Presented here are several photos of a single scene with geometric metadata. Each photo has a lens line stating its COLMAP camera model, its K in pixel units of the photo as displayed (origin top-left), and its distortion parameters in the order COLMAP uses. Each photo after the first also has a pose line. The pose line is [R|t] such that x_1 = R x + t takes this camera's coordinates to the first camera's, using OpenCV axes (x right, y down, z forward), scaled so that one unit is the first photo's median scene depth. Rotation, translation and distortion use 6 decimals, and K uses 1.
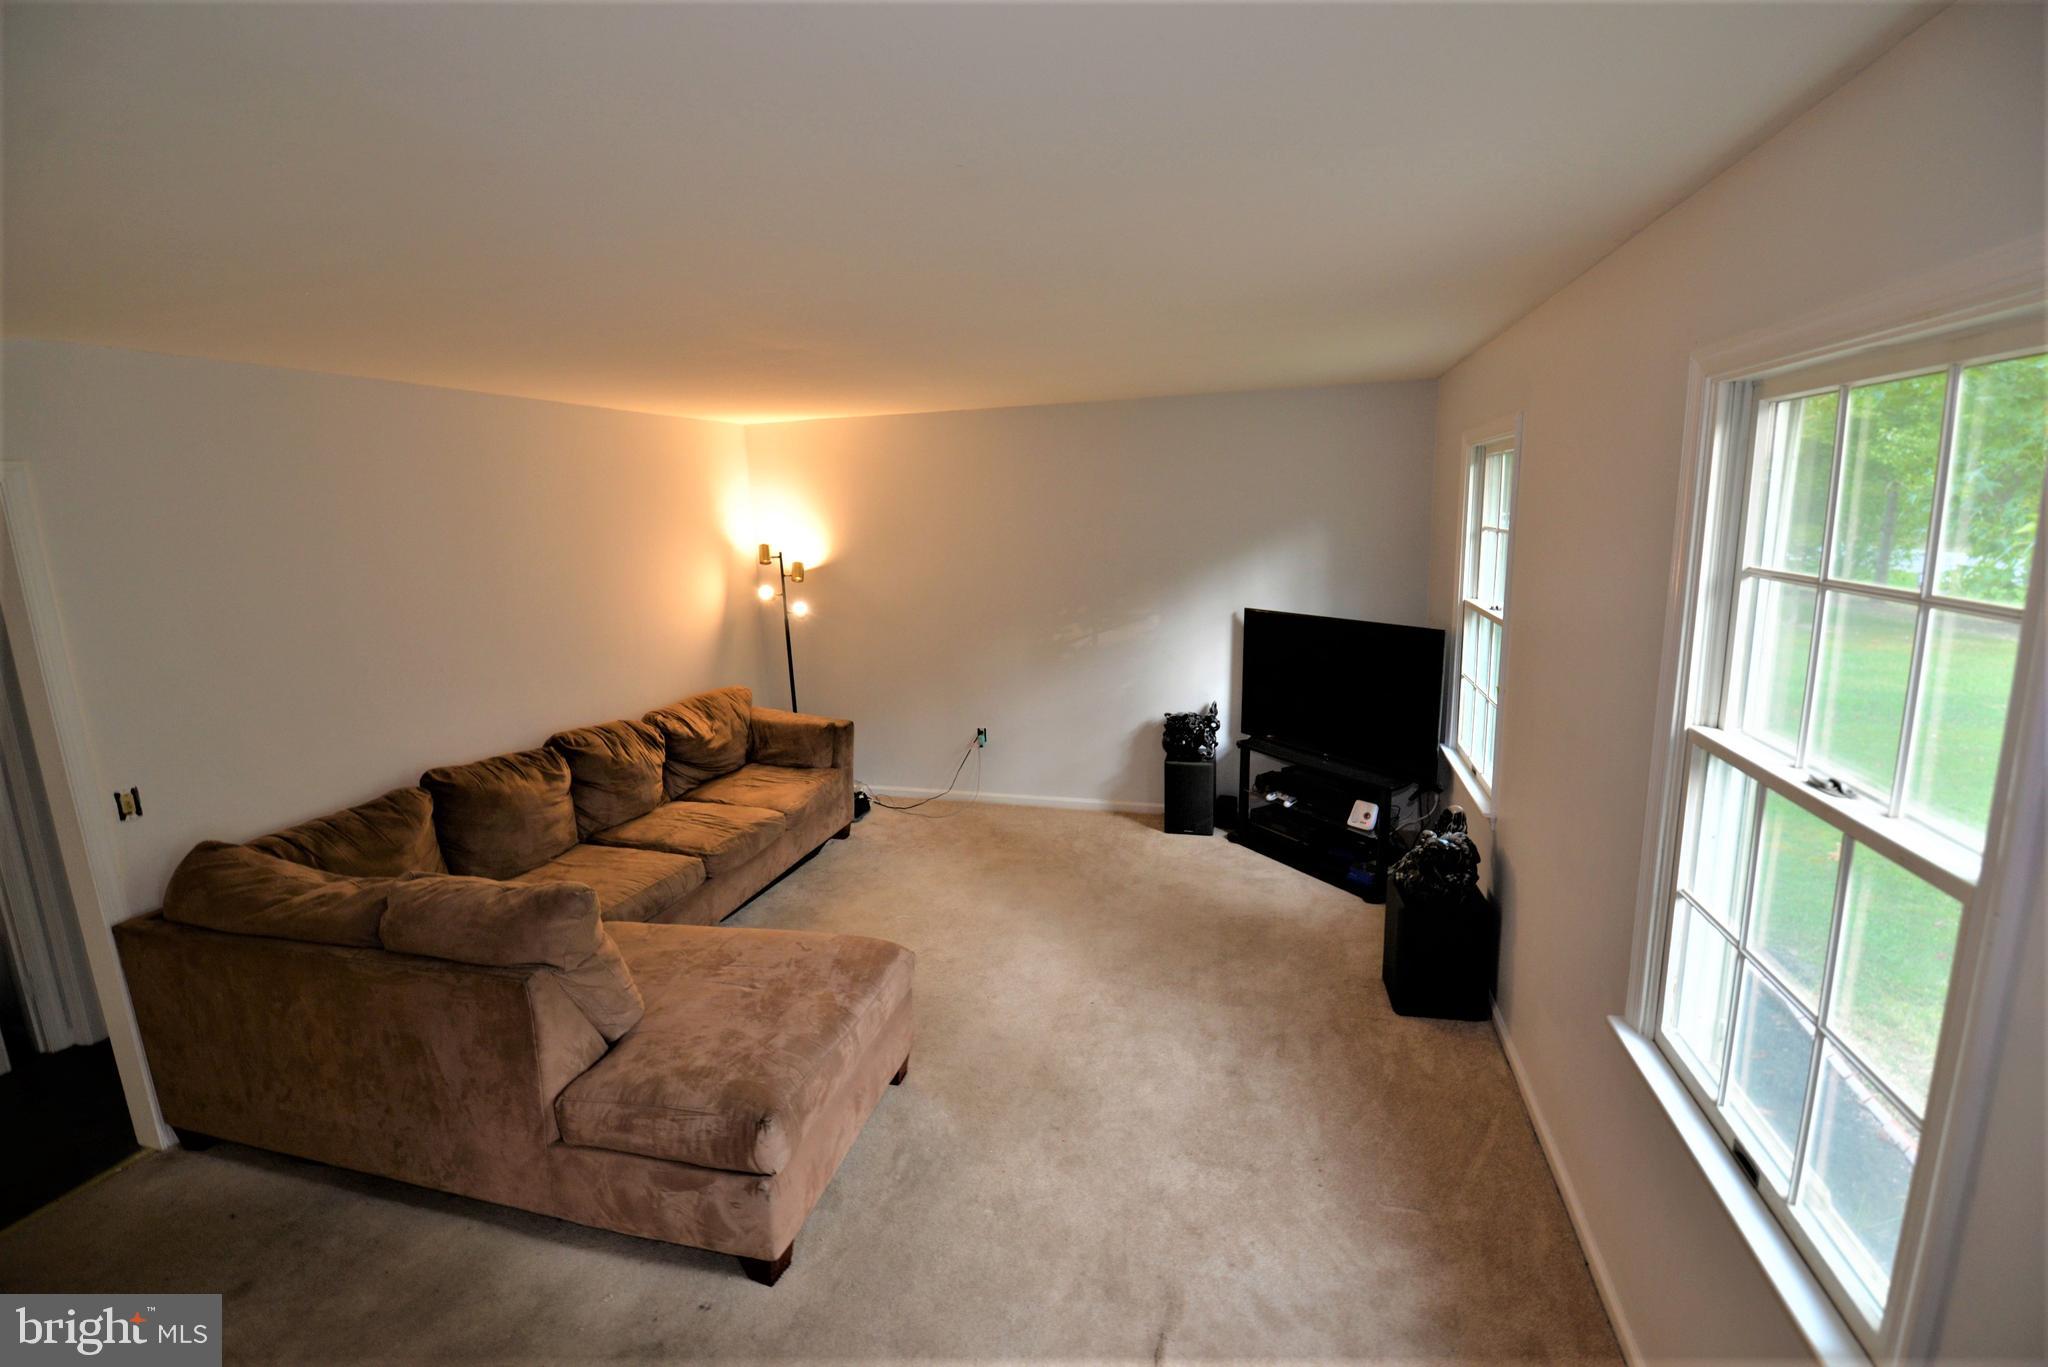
lens RADIAL K [[892.9, 0, 1040.2], [0, 892.9, 698.0], [0, 0, 1]] dist [0.000002, -0.000424]
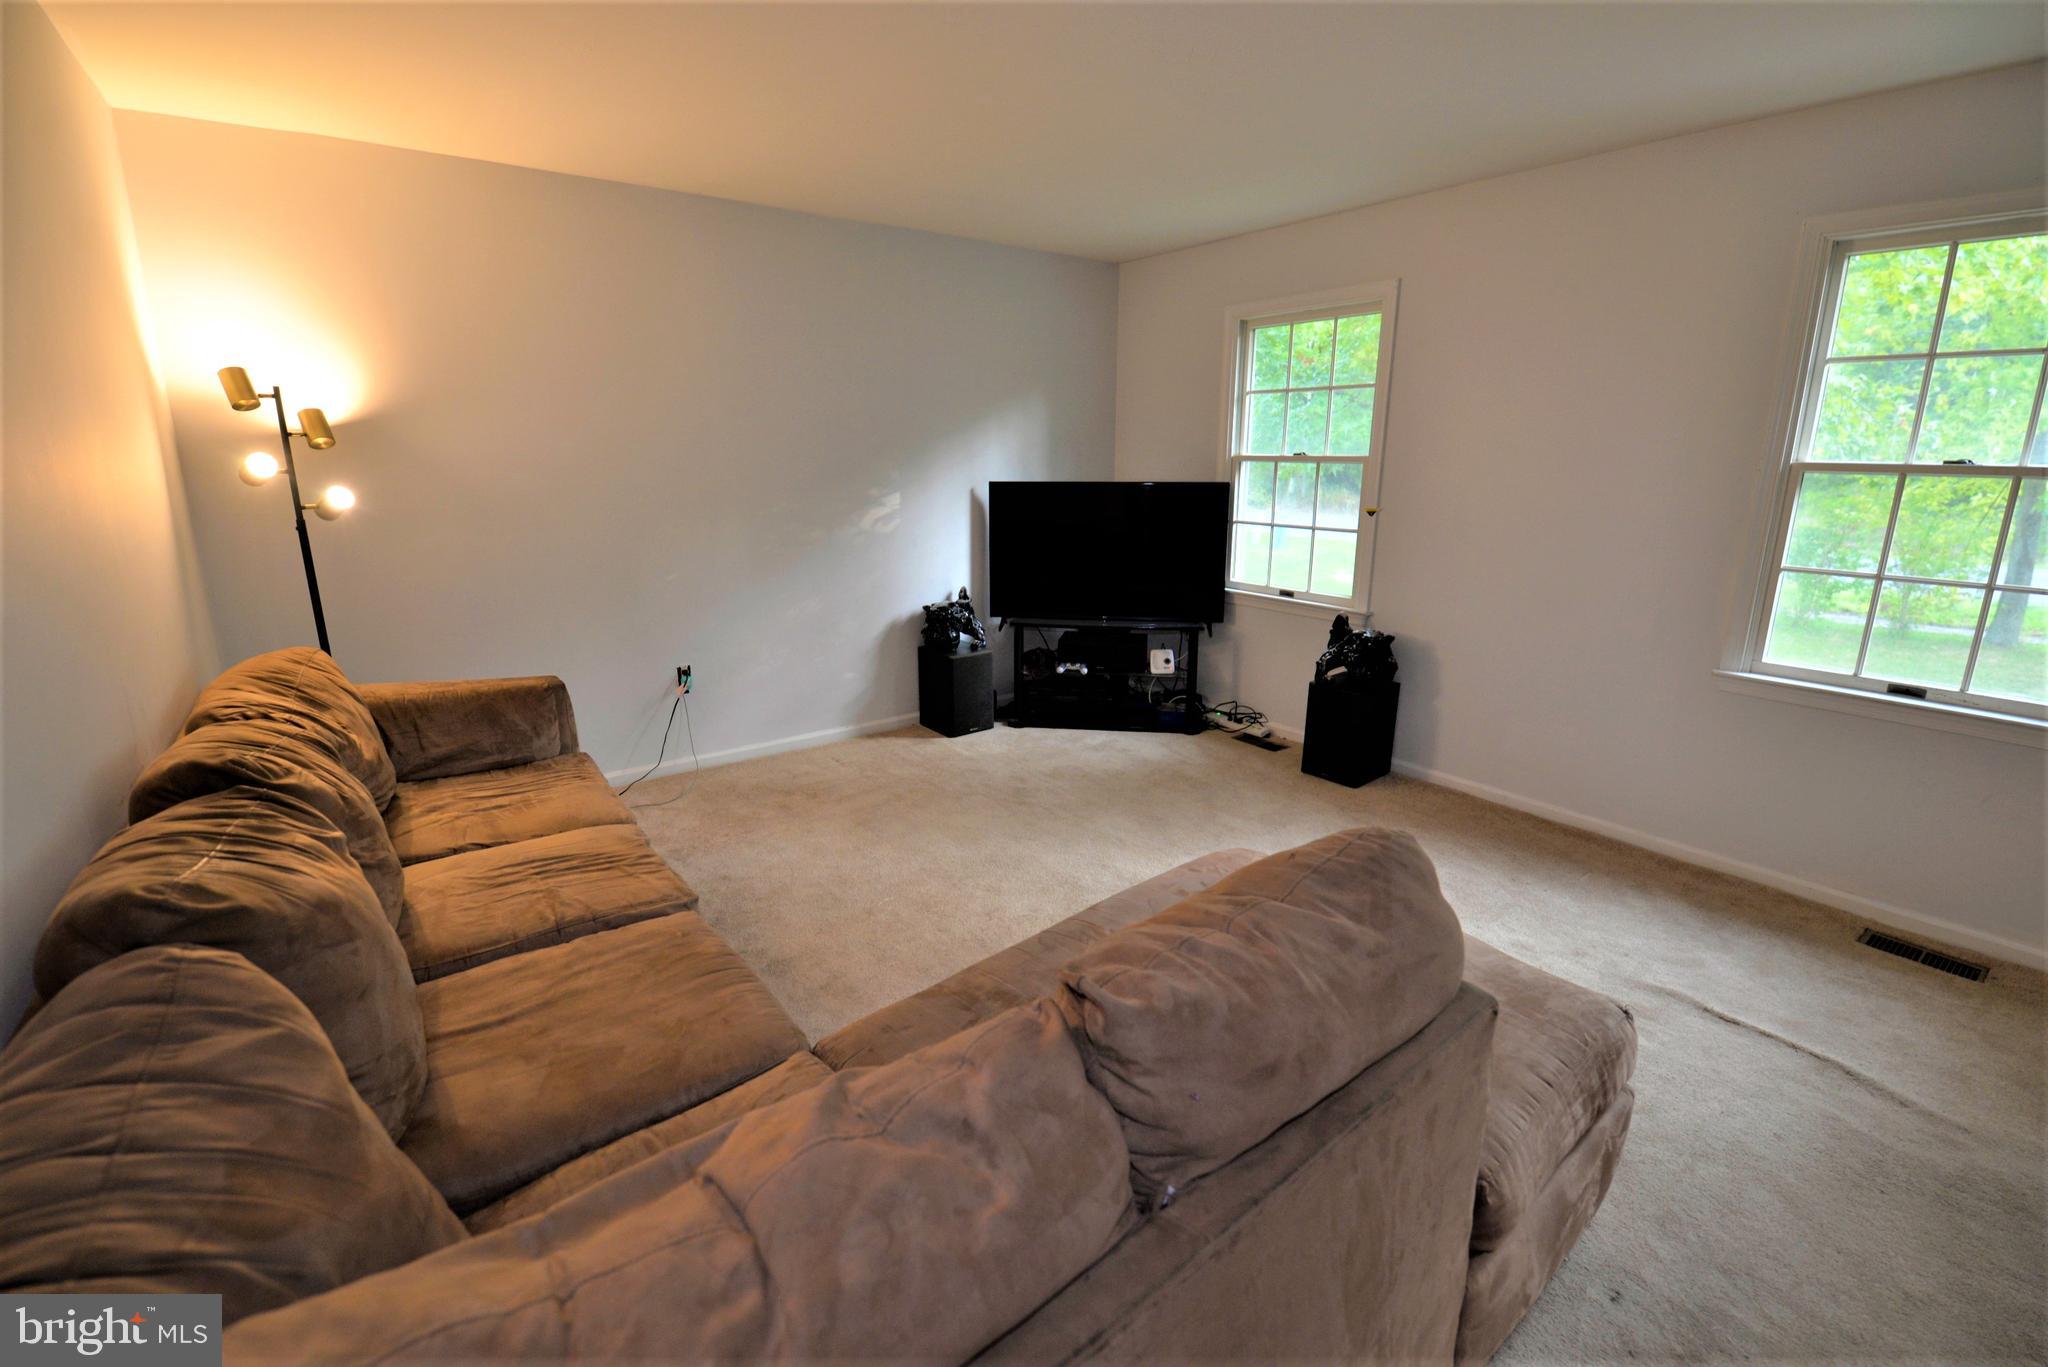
lens RADIAL K [[892.9, 0, 1040.2], [0, 892.9, 698.0], [0, 0, 1]] dist [0.000002, -0.000424]
pose [[0.593127, -0.187819, 0.782895, -0.503350], [0.147947, 0.981276, 0.123326, 0.014502], [-0.791399, 0.042679, 0.609808, 0.382824]]
